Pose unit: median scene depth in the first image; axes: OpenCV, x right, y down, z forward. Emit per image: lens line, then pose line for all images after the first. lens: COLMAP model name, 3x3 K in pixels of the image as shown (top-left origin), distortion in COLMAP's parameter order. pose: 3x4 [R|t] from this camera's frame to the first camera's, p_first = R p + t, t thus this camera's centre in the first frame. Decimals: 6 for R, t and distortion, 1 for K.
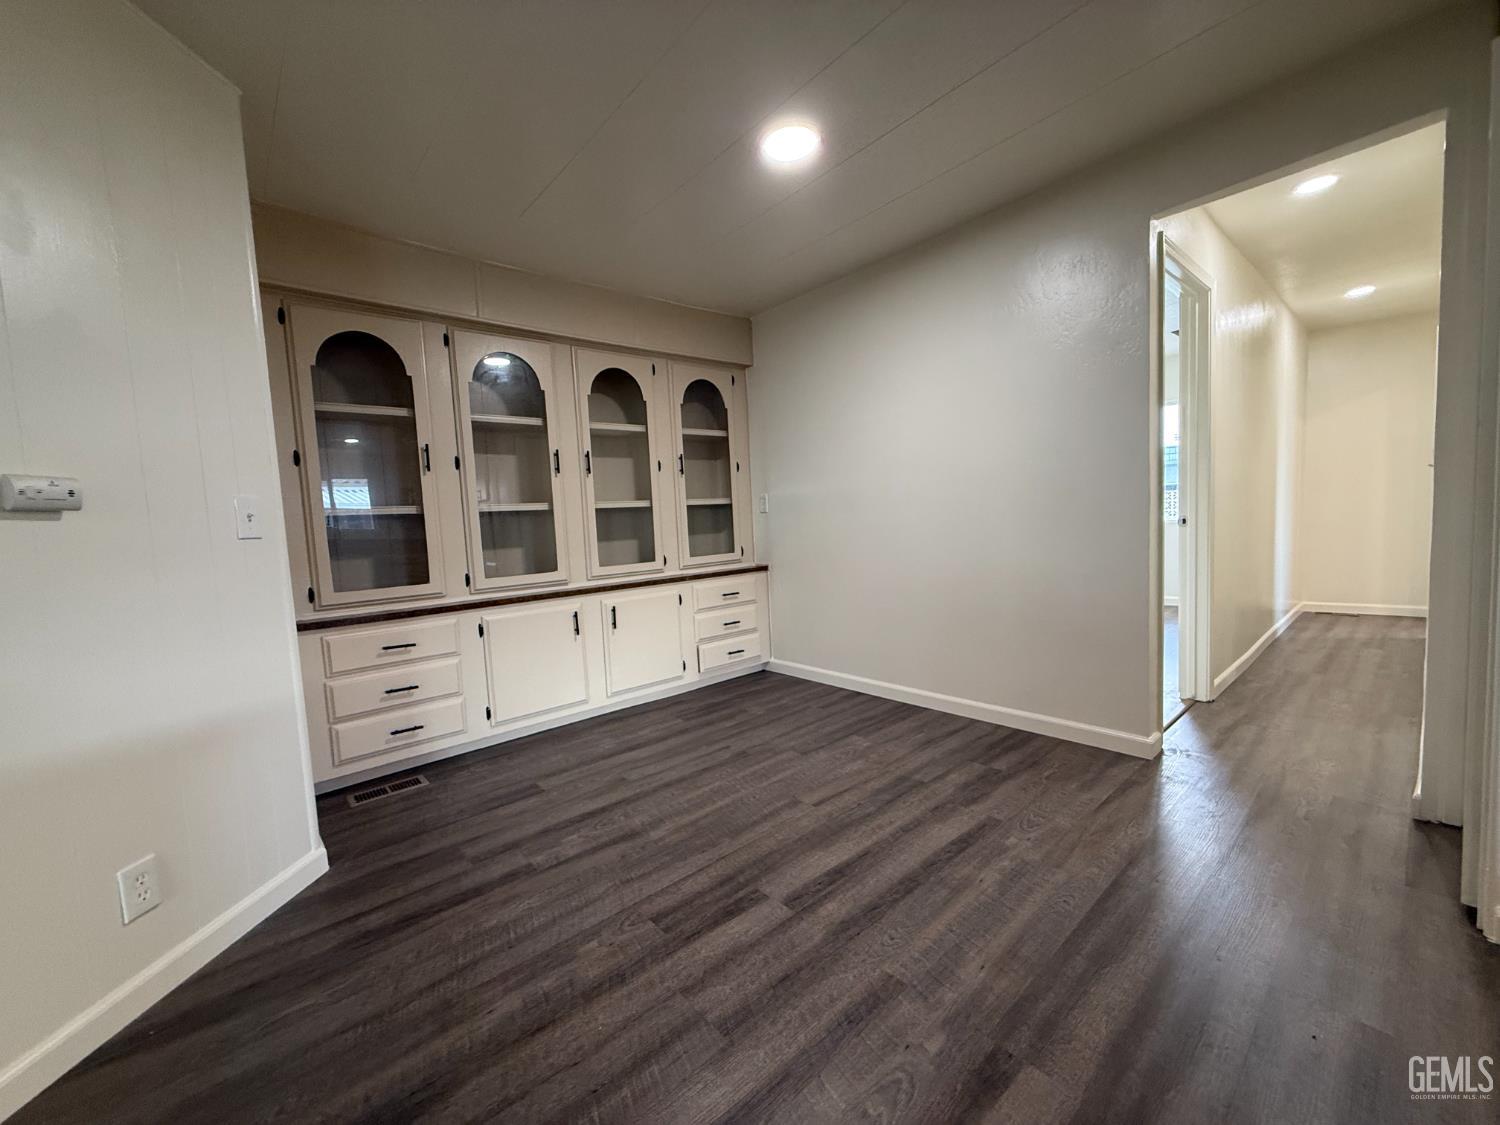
lens RADIAL K [[597.3, 0, 743.0], [0, 597.3, 560.8], [0, 0, 1]] dist [-0.000143, -0.000340]
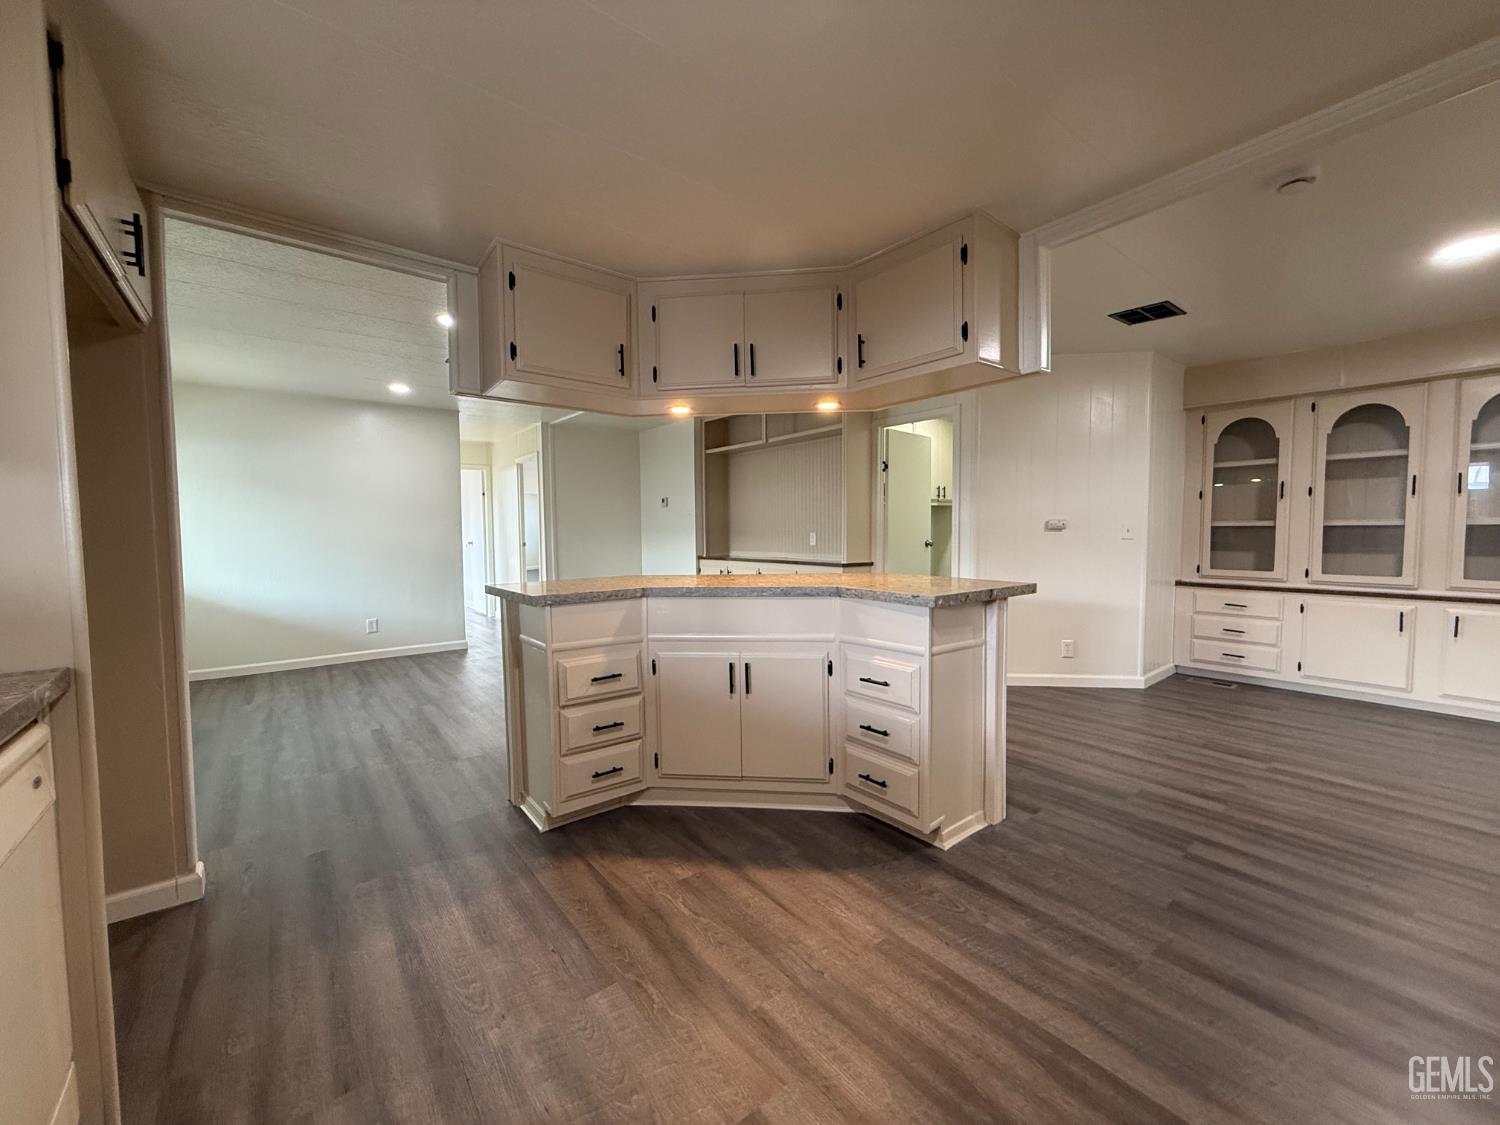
lens RADIAL K [[597.3, 0, 742.6], [0, 597.3, 566.7], [0, 0, 1]] dist [-0.000143, -0.000340]
pose [[-0.049361, 0.114546, -0.992191, 1.121218], [-0.060126, 0.991259, 0.117430, -0.076867], [0.996970, 0.065453, -0.042043, -0.315151]]
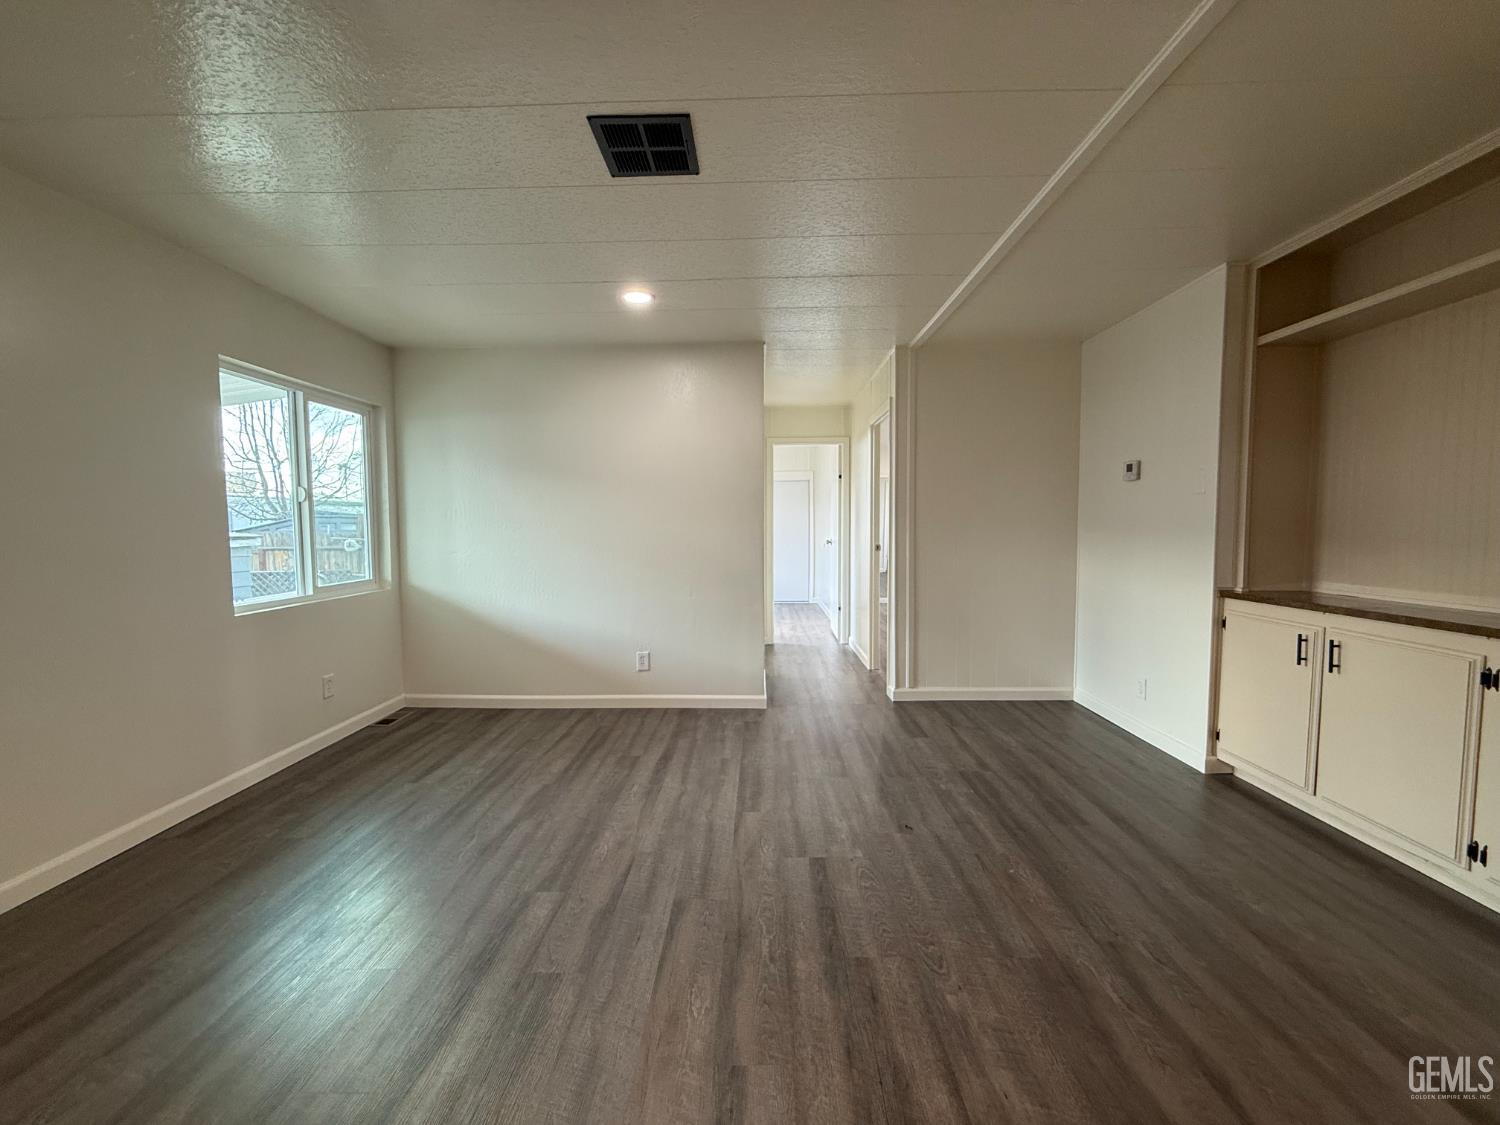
lens RADIAL K [[597.3, 0, 751.8], [0, 597.3, 564.1], [0, 0, 1]] dist [-0.000143, -0.000340]
pose [[-0.665595, 0.105563, -0.738810, 0.019112], [-0.010941, 0.988459, 0.151090, -0.015721], [0.746233, 0.108648, -0.656758, -0.531079]]
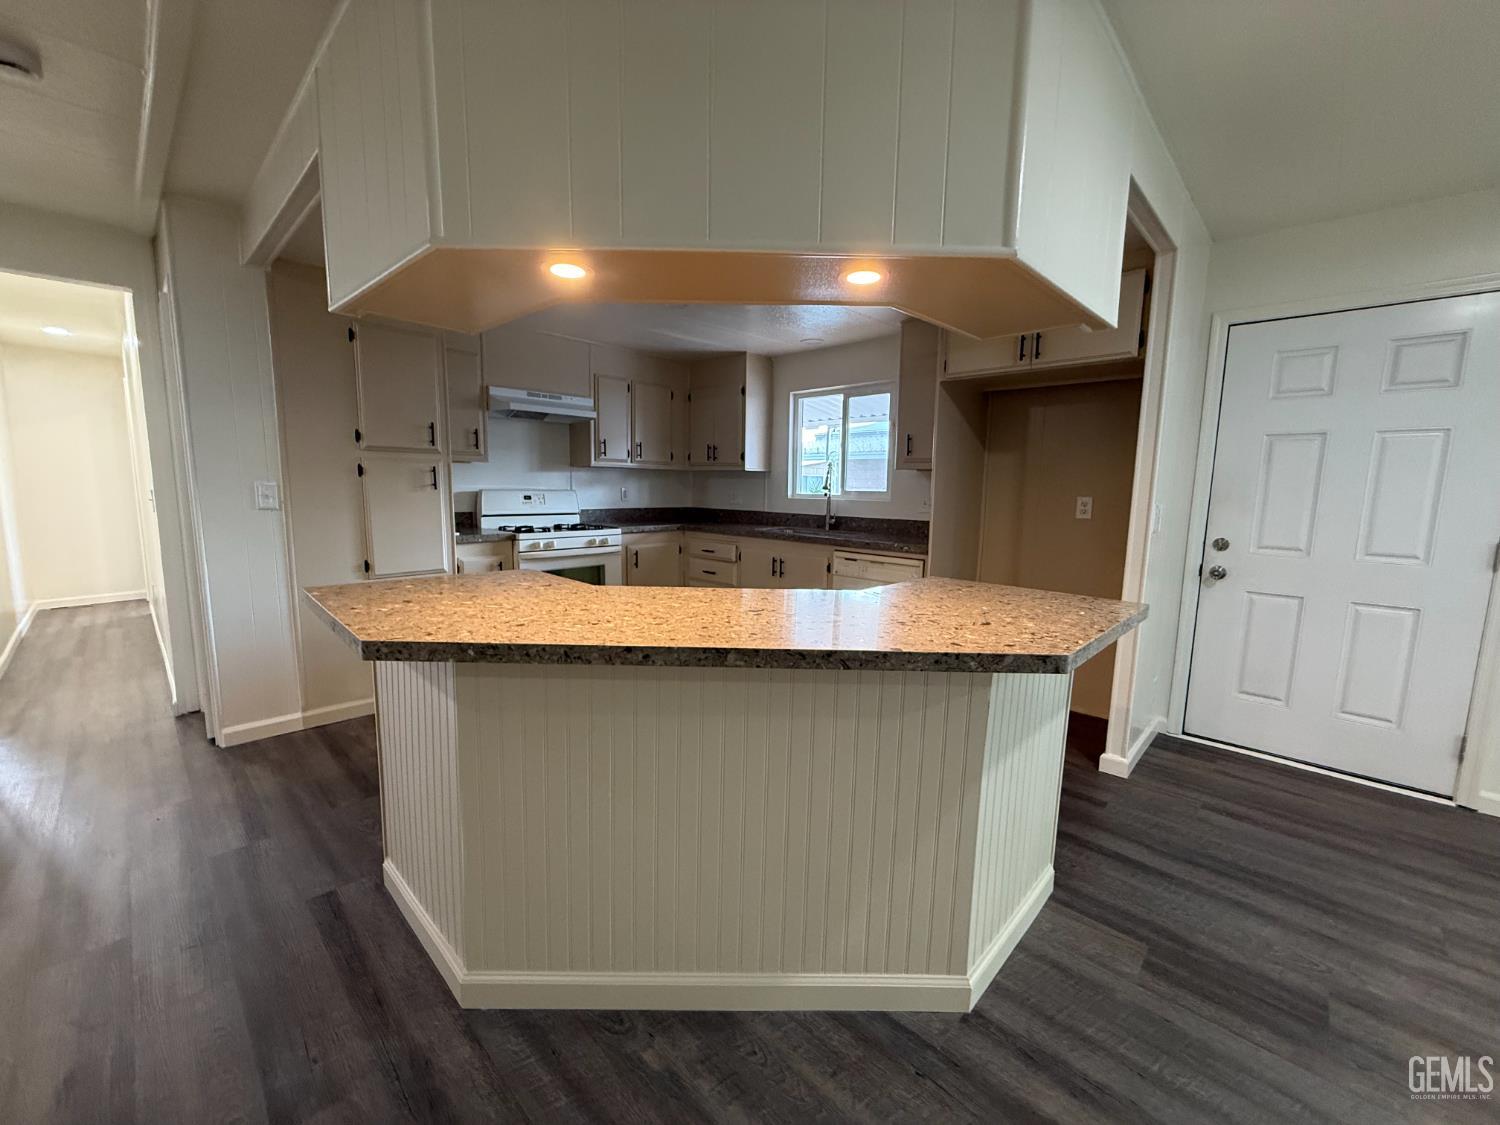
lens RADIAL K [[597.3, 0, 745.8], [0, 597.3, 562.8], [0, 0, 1]] dist [-0.000143, -0.000340]
pose [[-0.092660, -0.082363, 0.992285, -0.441136], [0.062269, 0.994143, 0.088332, -0.026588], [-0.993749, 0.069974, -0.086989, -0.320243]]
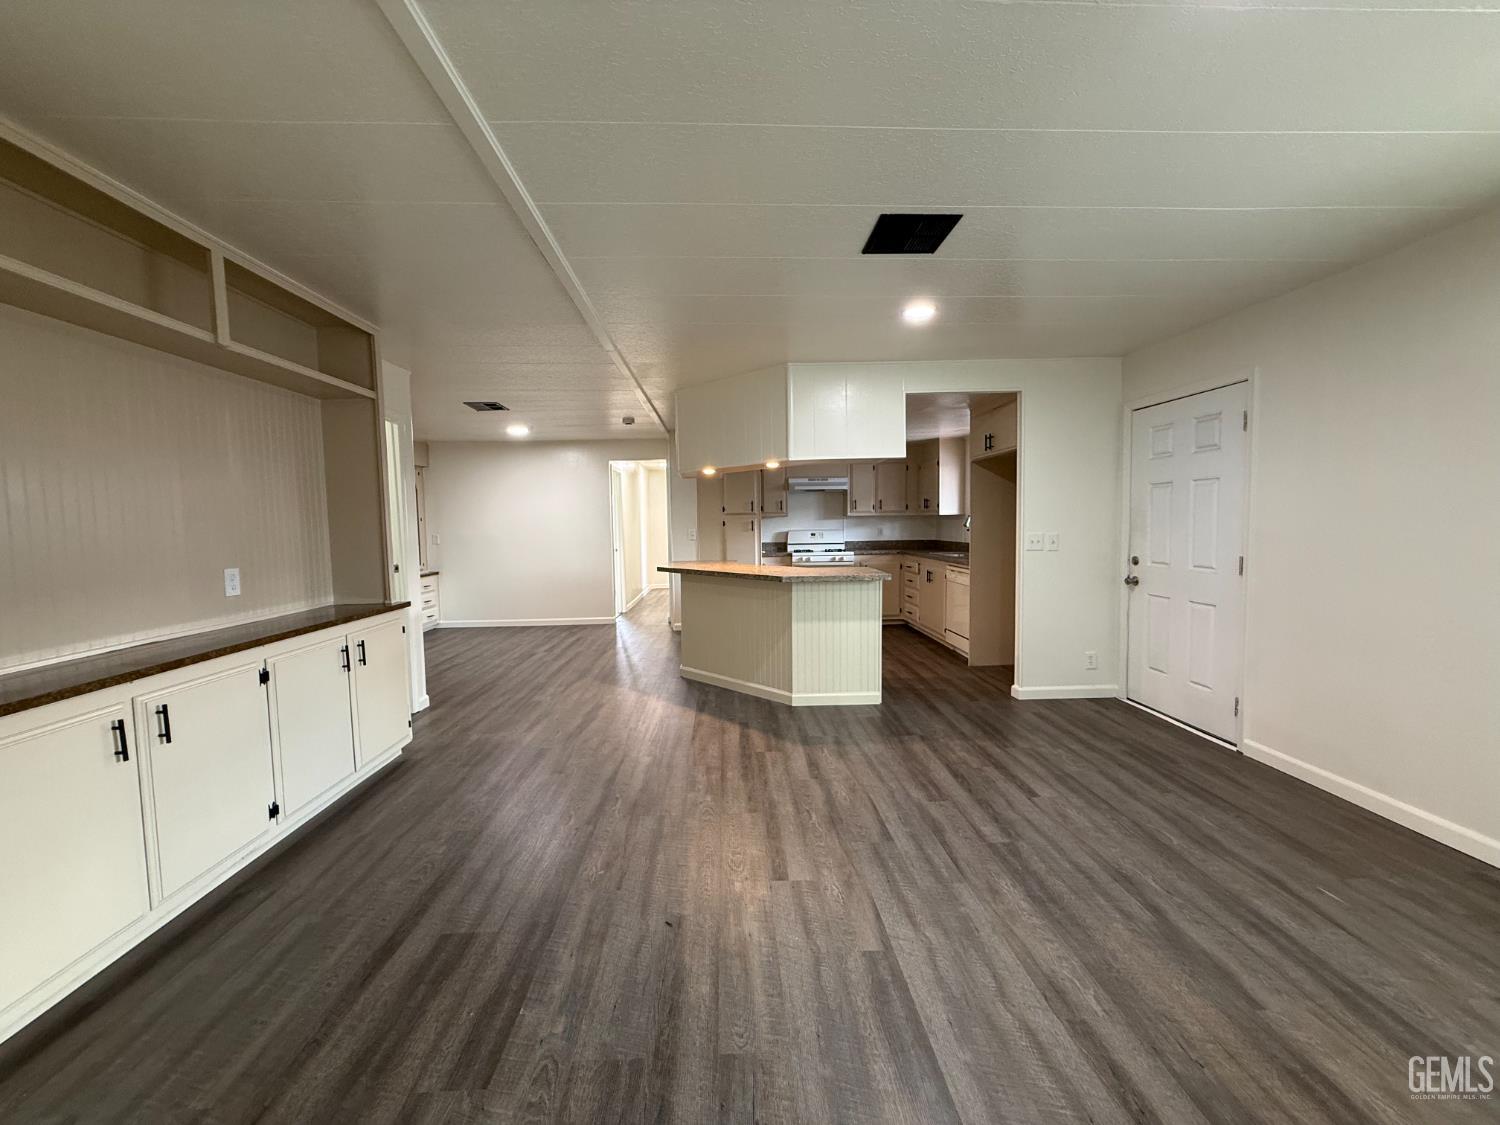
lens RADIAL K [[597.3, 0, 744.8], [0, 597.3, 563.9], [0, 0, 1]] dist [-0.000143, -0.000340]
pose [[0.626544, -0.012354, 0.779289, -1.268892], [0.040706, 0.999028, -0.016890, 0.083335], [-0.778323, 0.042304, 0.626438, -1.452618]]
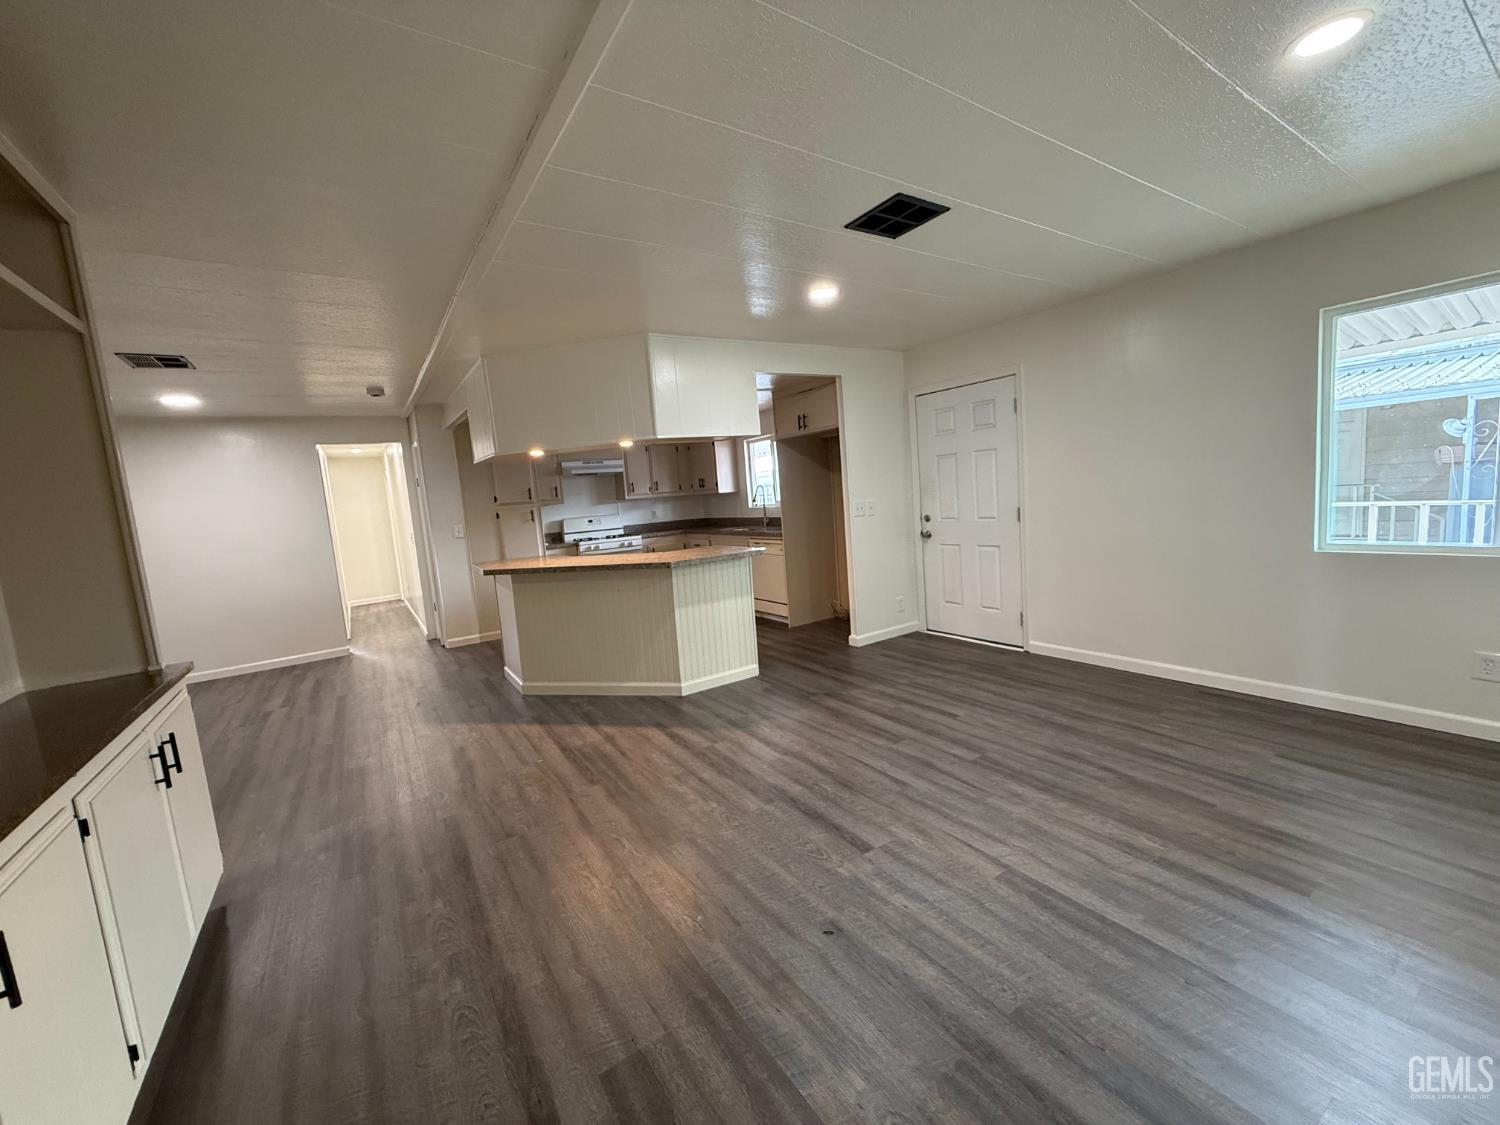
lens RADIAL K [[597.3, 0, 744.9], [0, 597.3, 565.0], [0, 0, 1]] dist [-0.000143, -0.000340]
pose [[0.136791, -0.078626, 0.987475, -1.412139], [0.141969, 0.988111, 0.059010, 0.041925], [-0.980374, 0.132119, 0.146327, -0.962407]]
